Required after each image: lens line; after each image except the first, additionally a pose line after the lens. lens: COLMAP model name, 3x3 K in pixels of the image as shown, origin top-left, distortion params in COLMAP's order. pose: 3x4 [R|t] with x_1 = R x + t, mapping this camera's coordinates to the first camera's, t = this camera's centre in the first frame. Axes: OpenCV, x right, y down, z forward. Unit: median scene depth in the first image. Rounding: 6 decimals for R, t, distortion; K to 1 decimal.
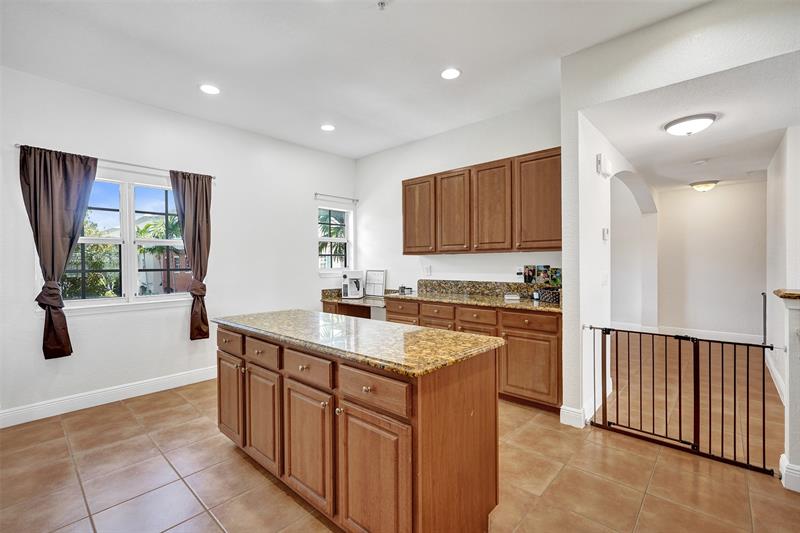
lens RADIAL K [[356.9, 0, 394.5], [0, 356.9, 265.7], [0, 0, 1]] dist [-0.012306, 0.007840]
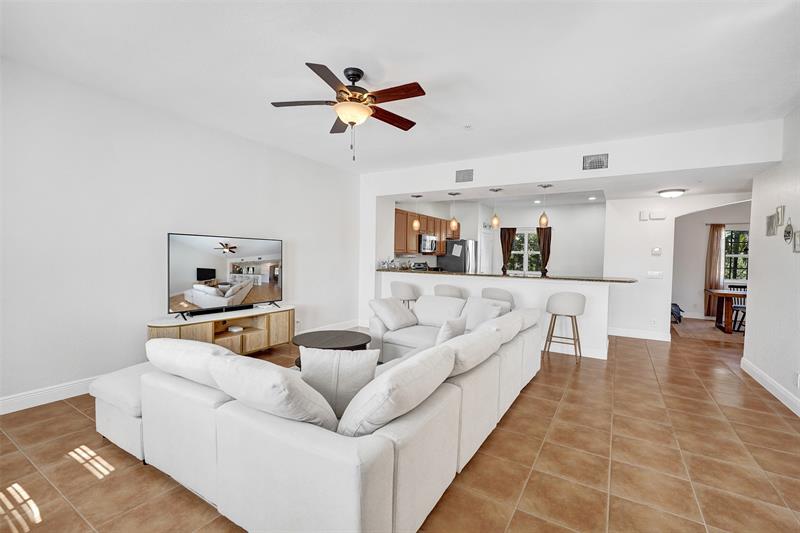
lens RADIAL K [[356.9, 0, 399.3], [0, 356.9, 261.2], [0, 0, 1]] dist [-0.012306, 0.007840]
pose [[0.197680, 0.027983, -0.979867, 2.129600], [-0.036003, 0.999125, 0.021269, -0.026452], [0.979605, 0.031074, 0.198515, -0.680059]]
